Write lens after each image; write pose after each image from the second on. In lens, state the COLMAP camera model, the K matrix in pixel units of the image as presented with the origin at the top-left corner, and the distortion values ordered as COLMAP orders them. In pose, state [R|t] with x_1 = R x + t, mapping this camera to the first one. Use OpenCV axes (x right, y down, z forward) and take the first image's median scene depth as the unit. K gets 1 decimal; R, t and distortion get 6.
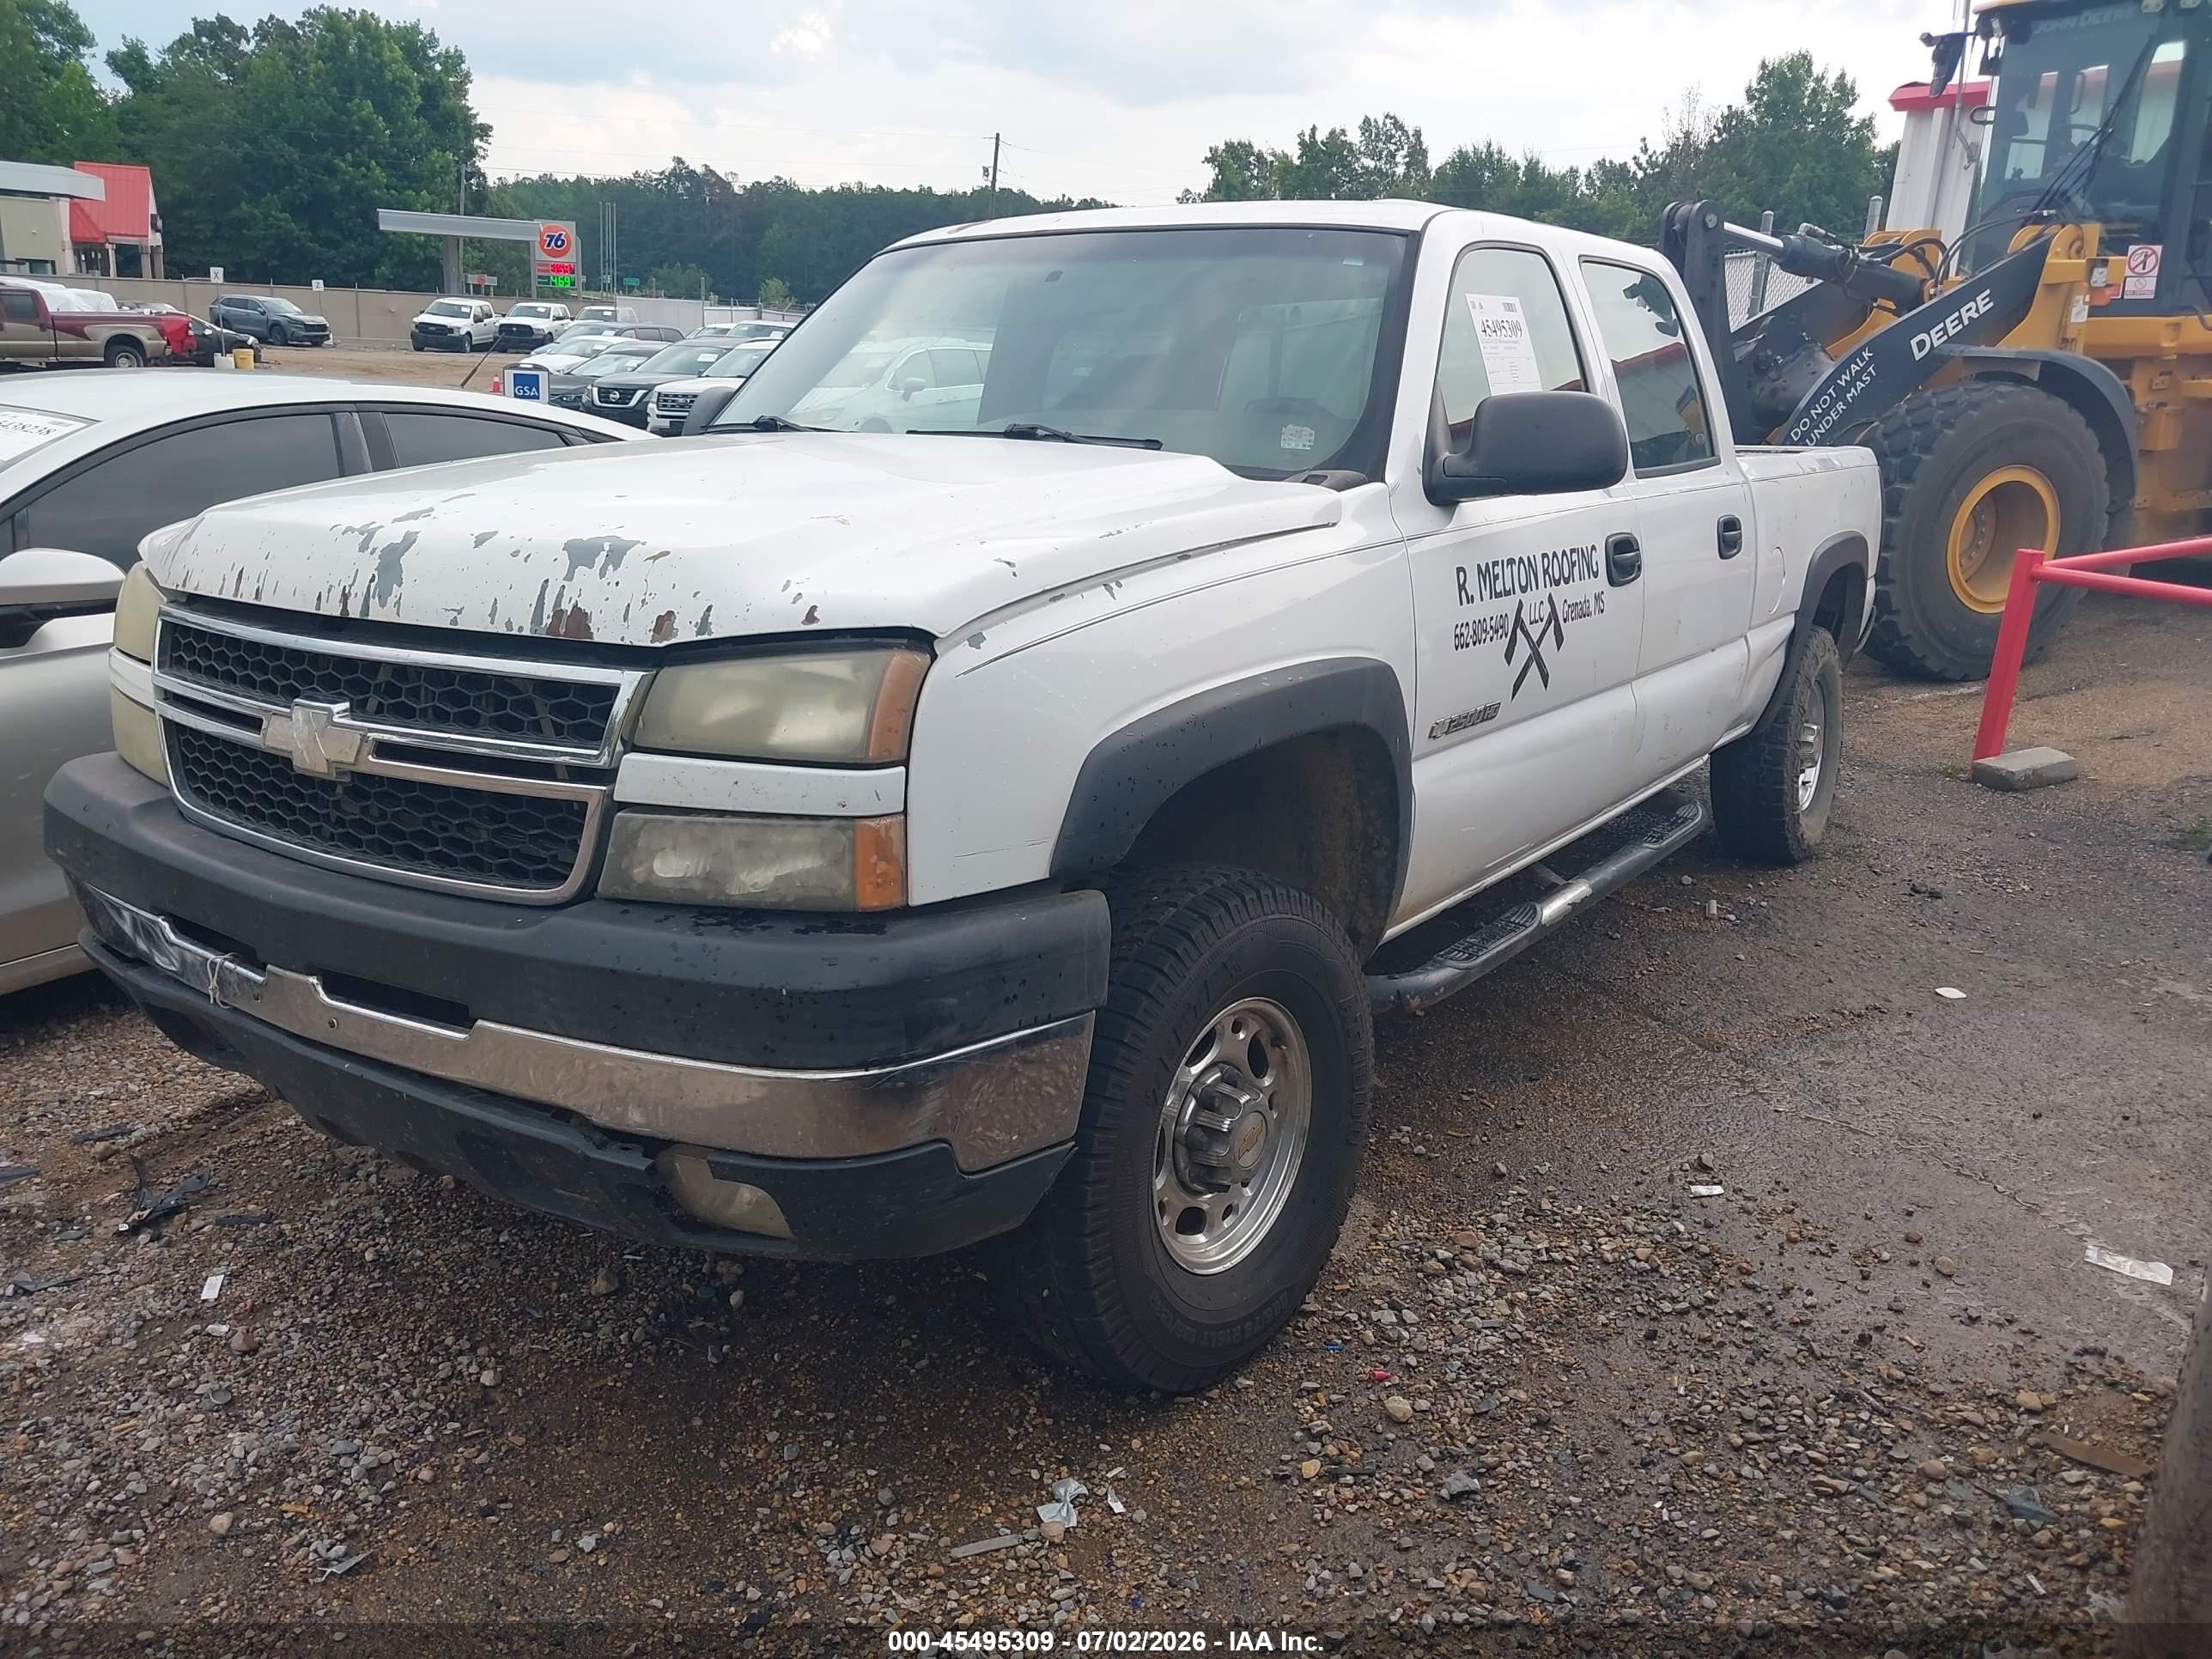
lens RADIAL K [[1716.7, 0, 1114.7], [0, 1716.7, 837.6], [0, 0, 1]] dist [0.010350, -0.008918]
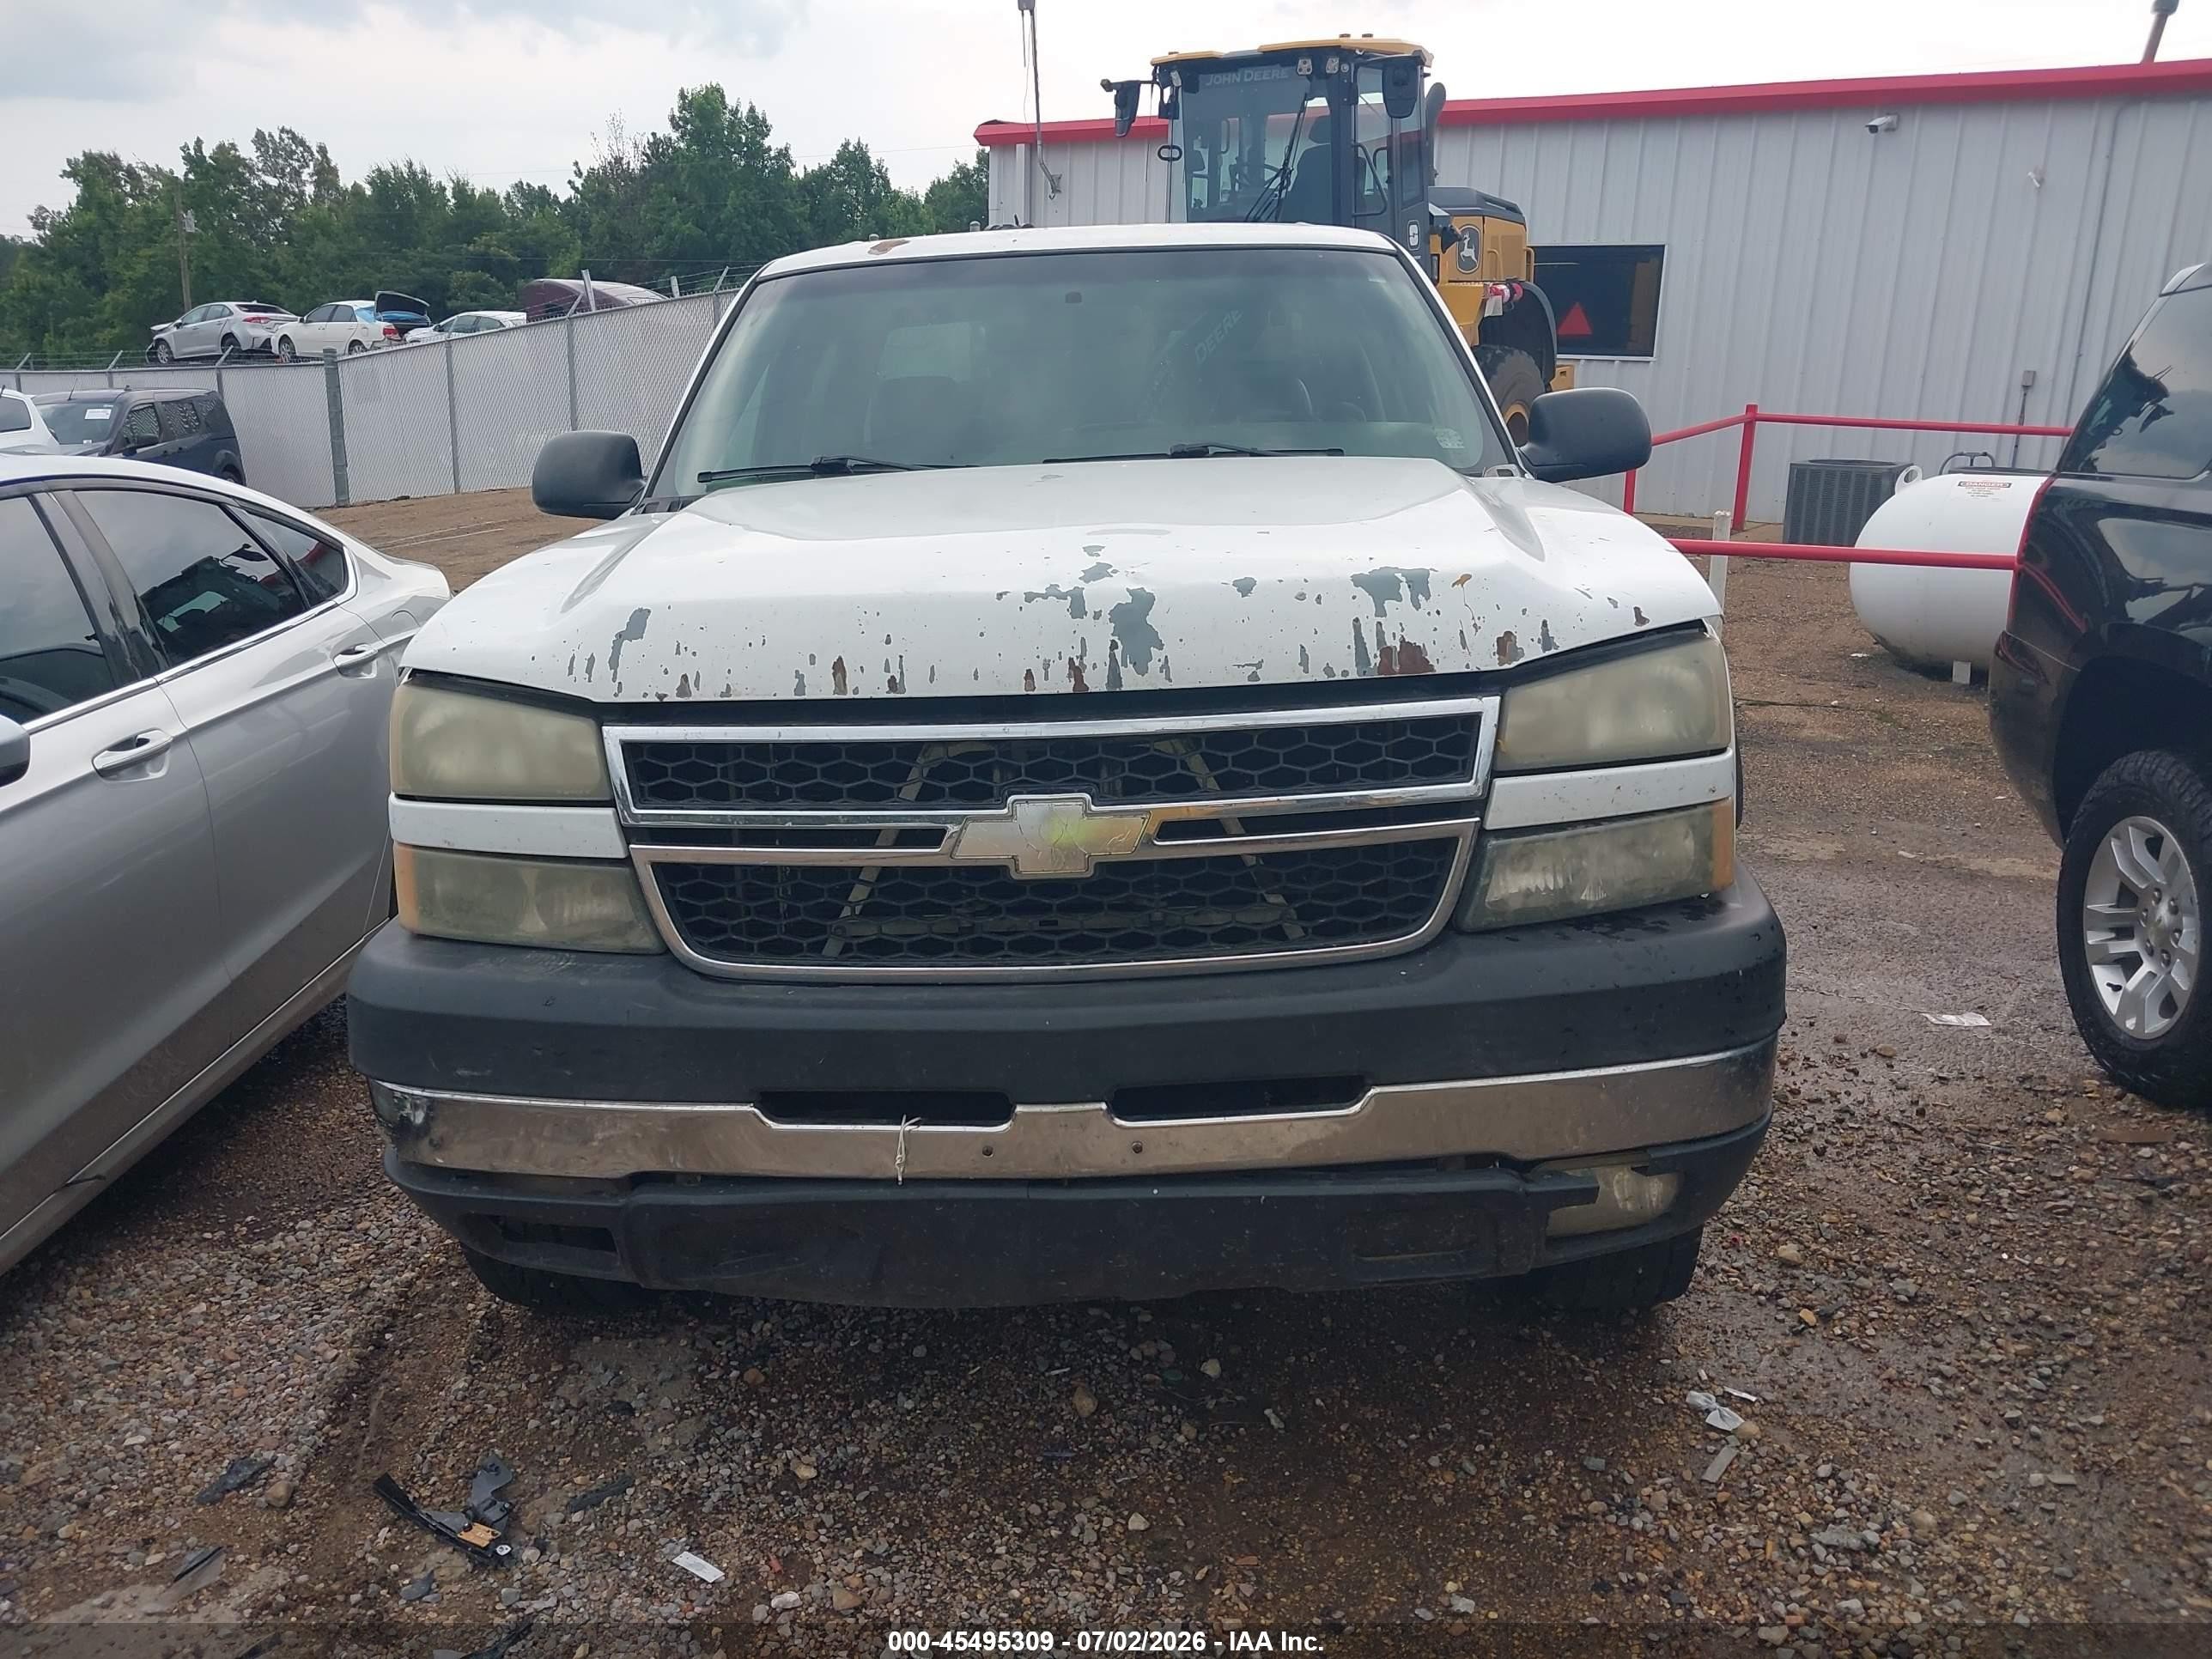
lens RADIAL K [[1716.7, 0, 1105.6], [0, 1716.7, 827.9], [0, 0, 1]] dist [0.010350, -0.008918]
pose [[0.845235, -0.172581, 0.505761, -0.905201], [0.181033, 0.982928, 0.032860, -0.088049], [-0.502798, 0.063785, 0.862048, 0.246030]]
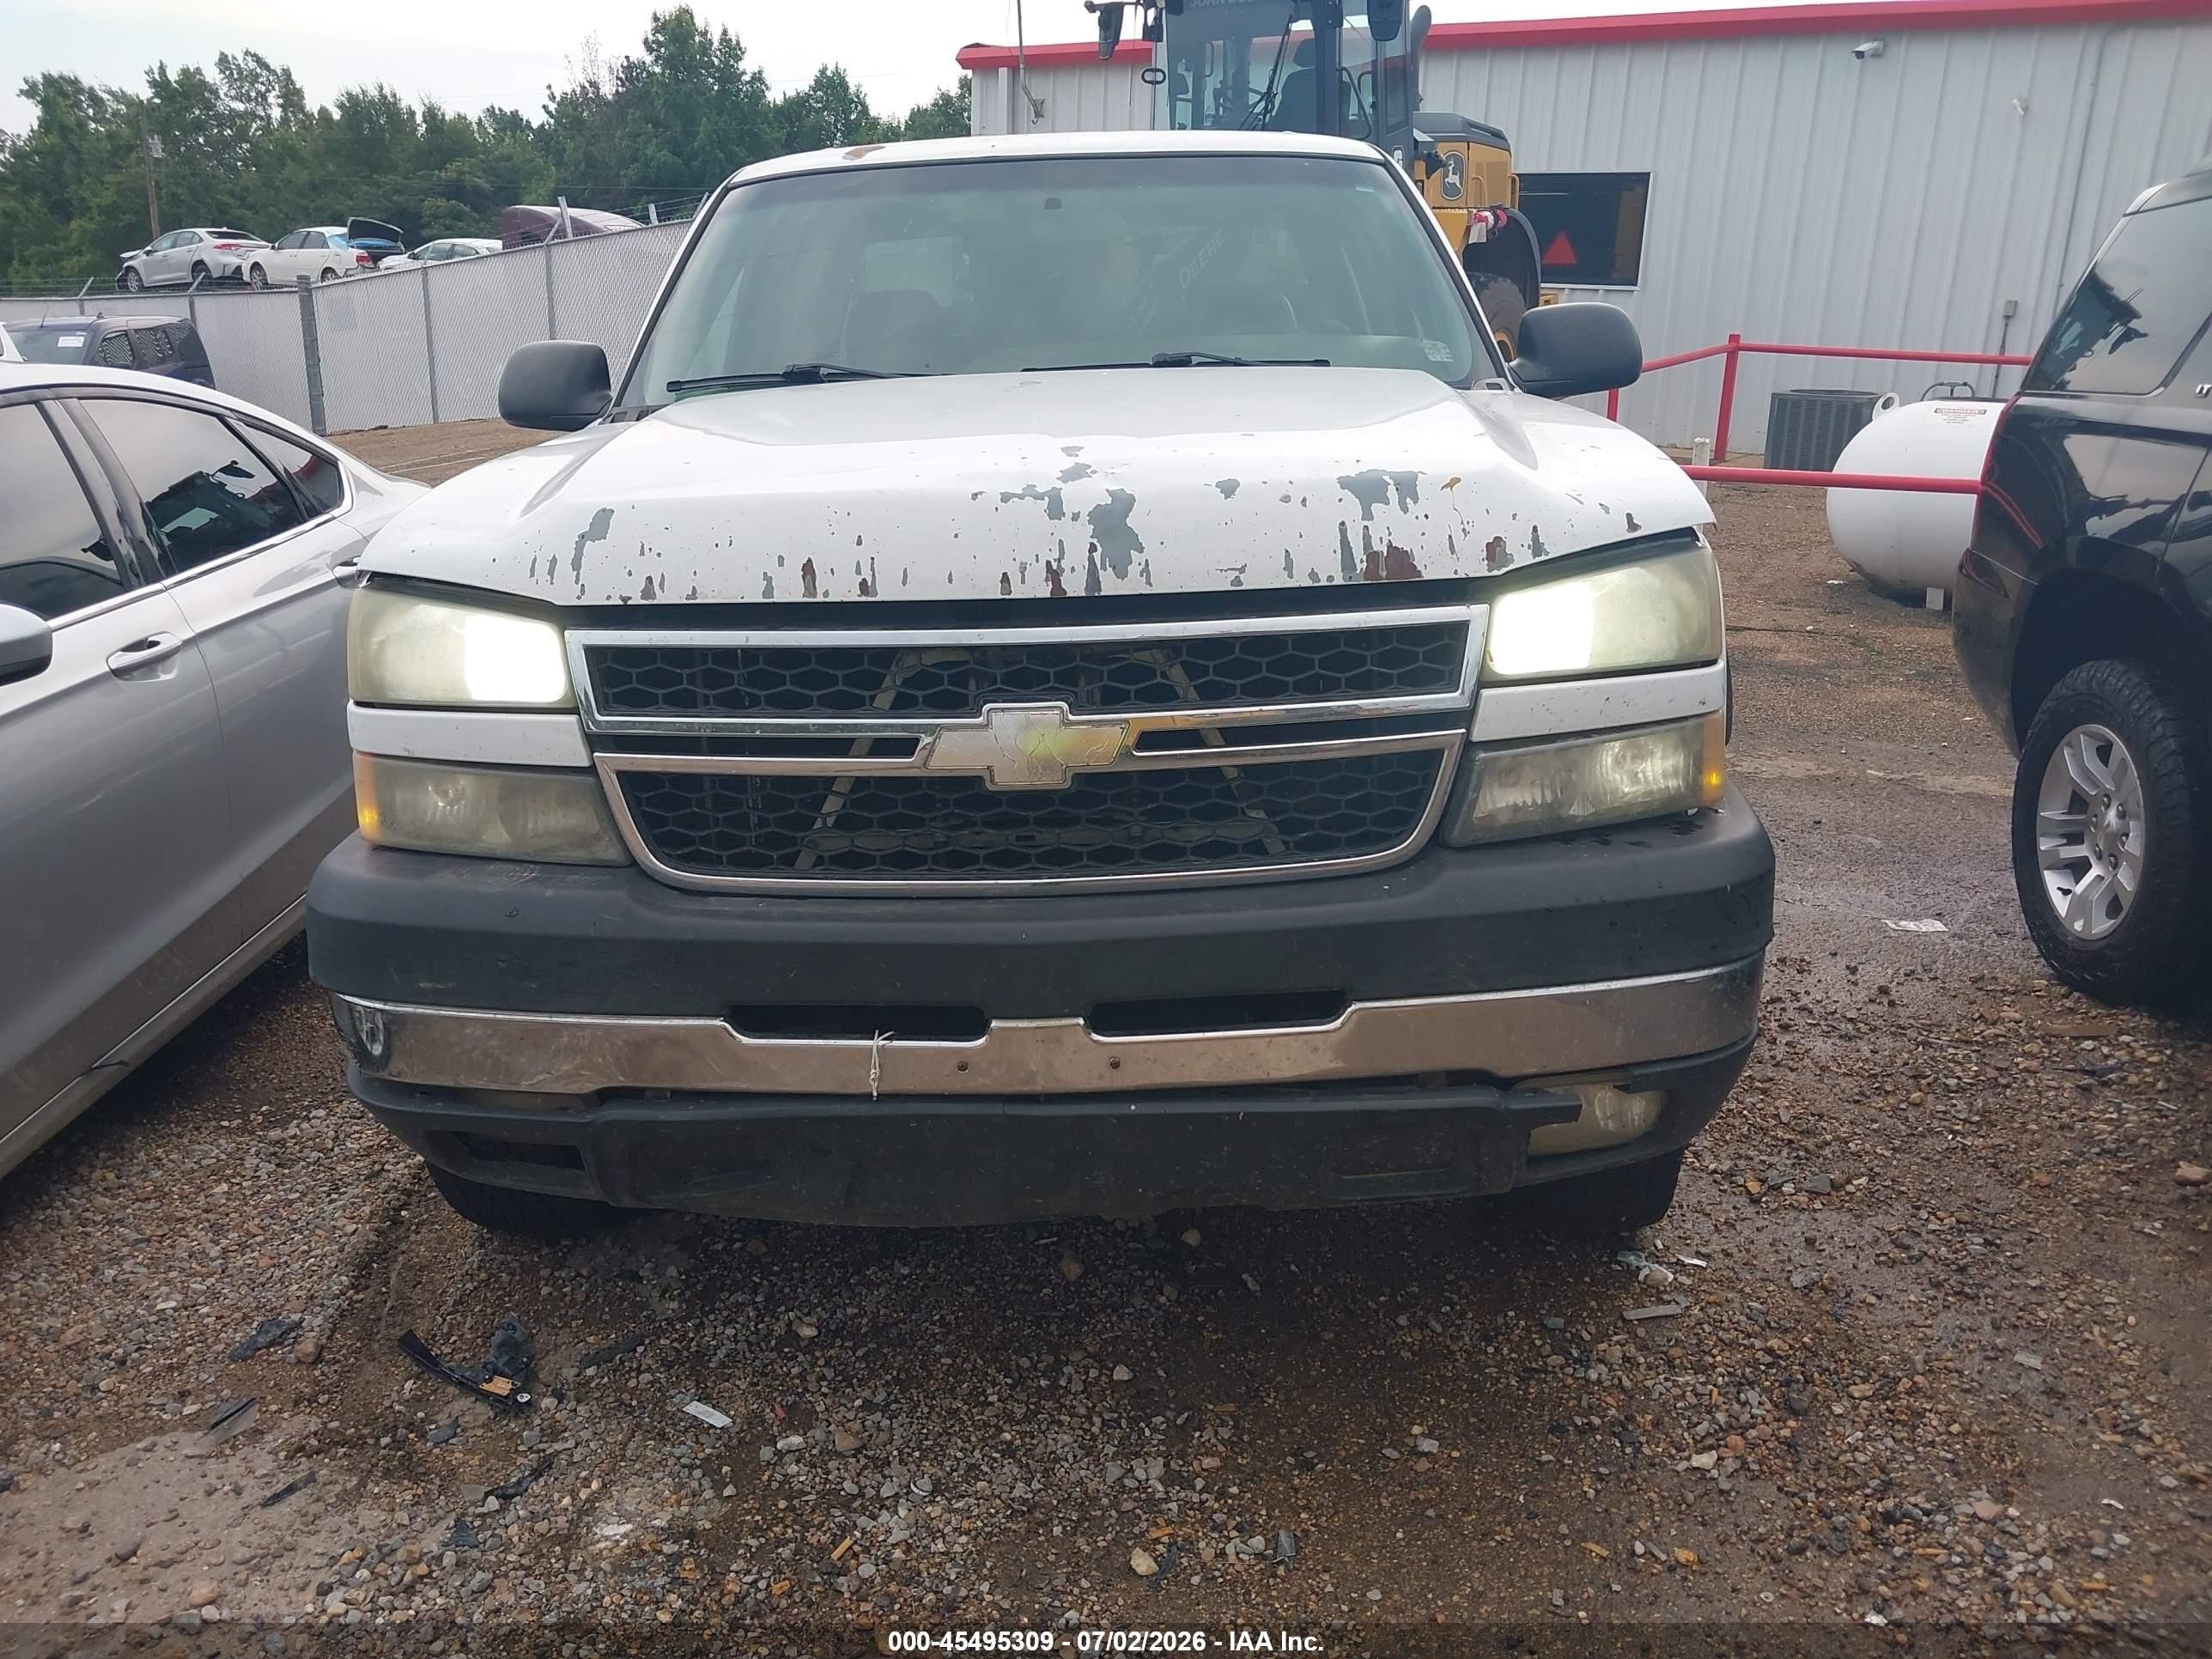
lens RADIAL K [[1716.7, 0, 1110.5], [0, 1716.7, 824.3], [0, 0, 1]] dist [0.010350, -0.008918]
pose [[0.838871, -0.191738, 0.509443, -0.925080], [0.182034, 0.980839, 0.069412, -0.070307], [-0.512991, 0.034508, 0.857700, 0.219555]]
